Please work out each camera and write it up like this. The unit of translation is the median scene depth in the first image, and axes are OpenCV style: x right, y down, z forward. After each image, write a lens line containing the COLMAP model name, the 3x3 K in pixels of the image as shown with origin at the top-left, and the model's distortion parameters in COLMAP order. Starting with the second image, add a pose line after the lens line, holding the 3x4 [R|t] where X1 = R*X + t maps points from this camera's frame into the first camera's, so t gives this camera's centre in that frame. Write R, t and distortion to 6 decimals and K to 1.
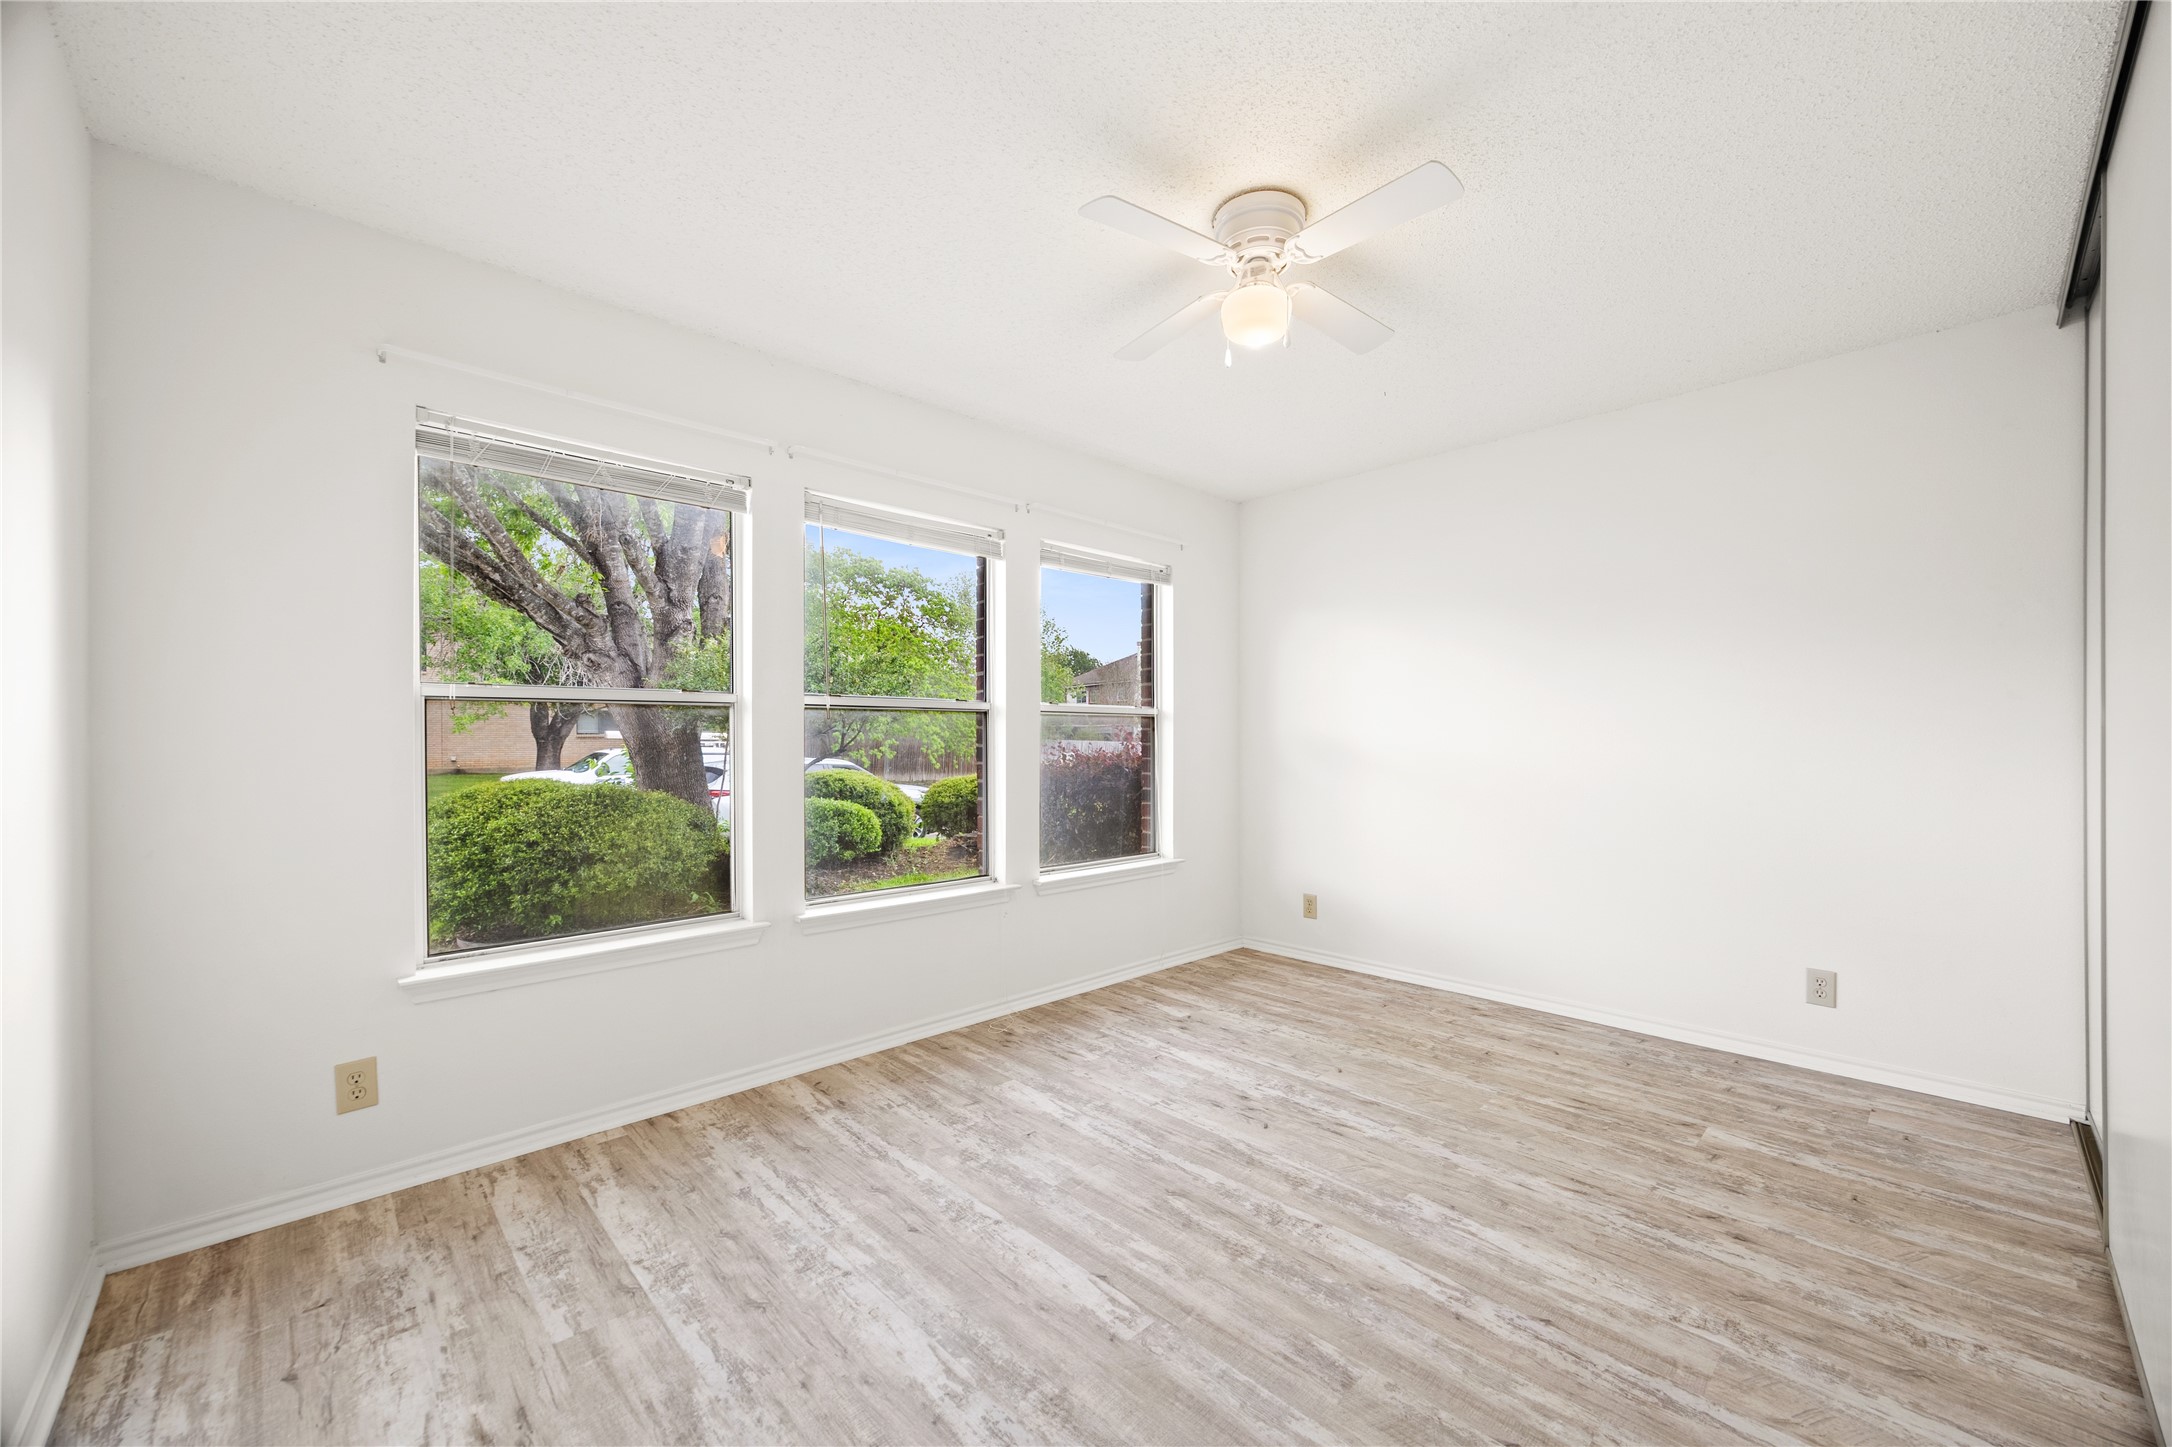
lens RADIAL K [[853.9, 0, 1102.0], [0, 853.9, 731.2], [0, 0, 1]] dist [0.006870, -0.000101]
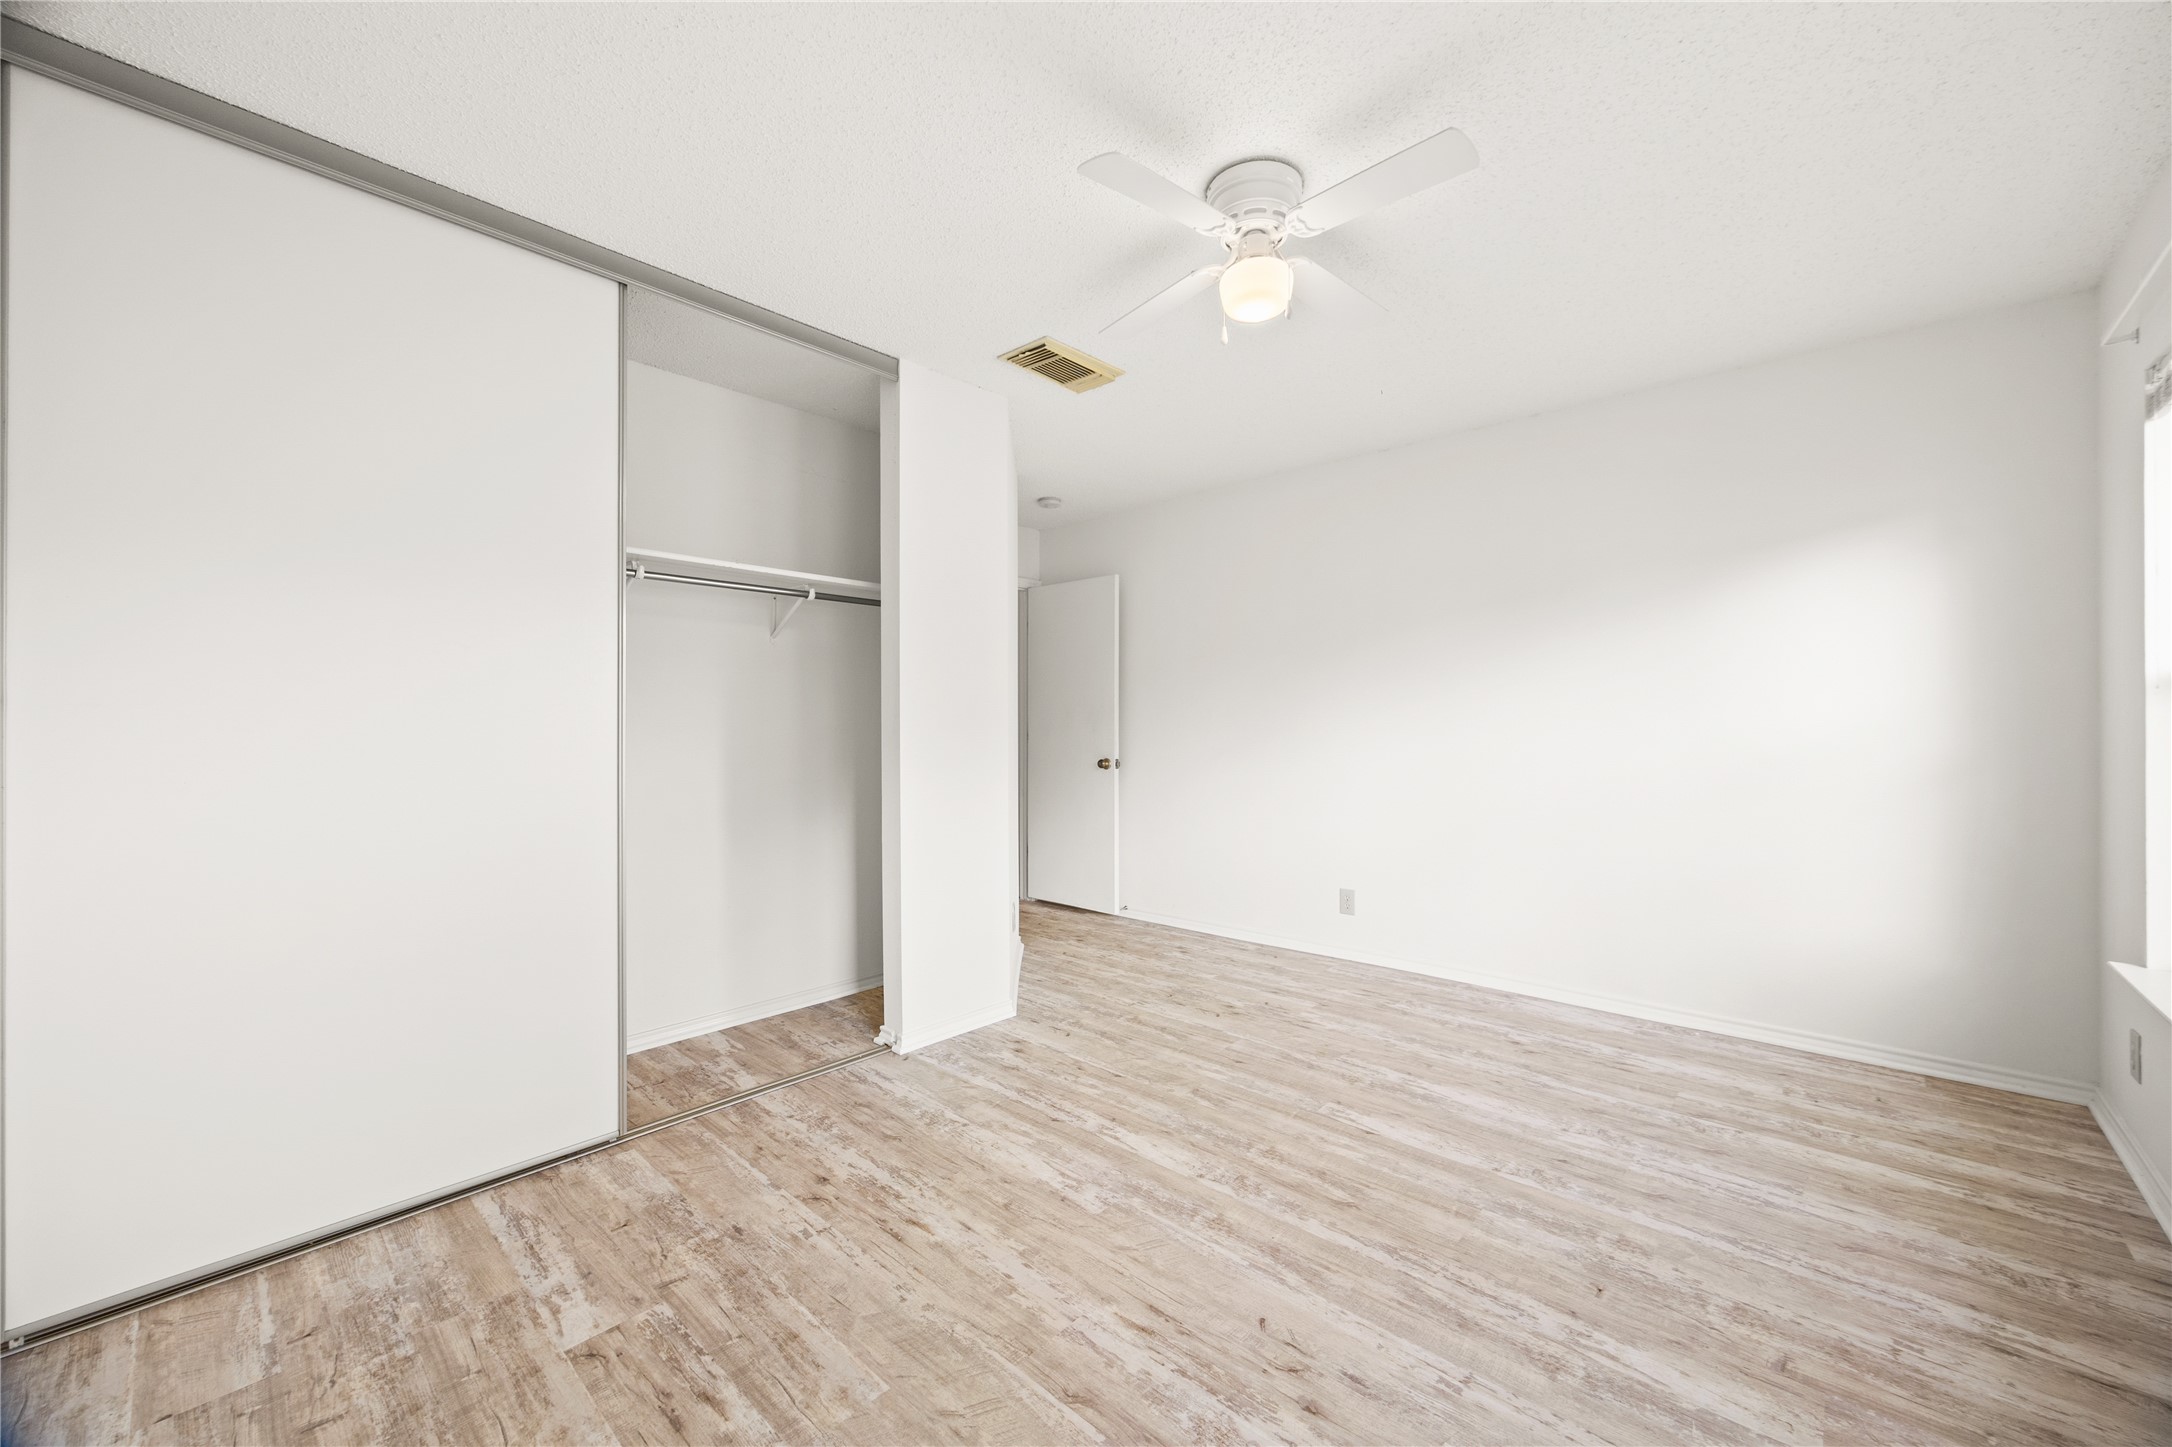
lens RADIAL K [[817.0, 0, 1093.0], [0, 817.0, 721.6], [0, 0, 1]] dist [-0.000093, -0.000044]
pose [[-0.998680, 0.011036, -0.050160, 0.418556], [0.011728, 0.999840, -0.013528, 0.019259], [0.050003, -0.014099, -0.998650, 1.959637]]
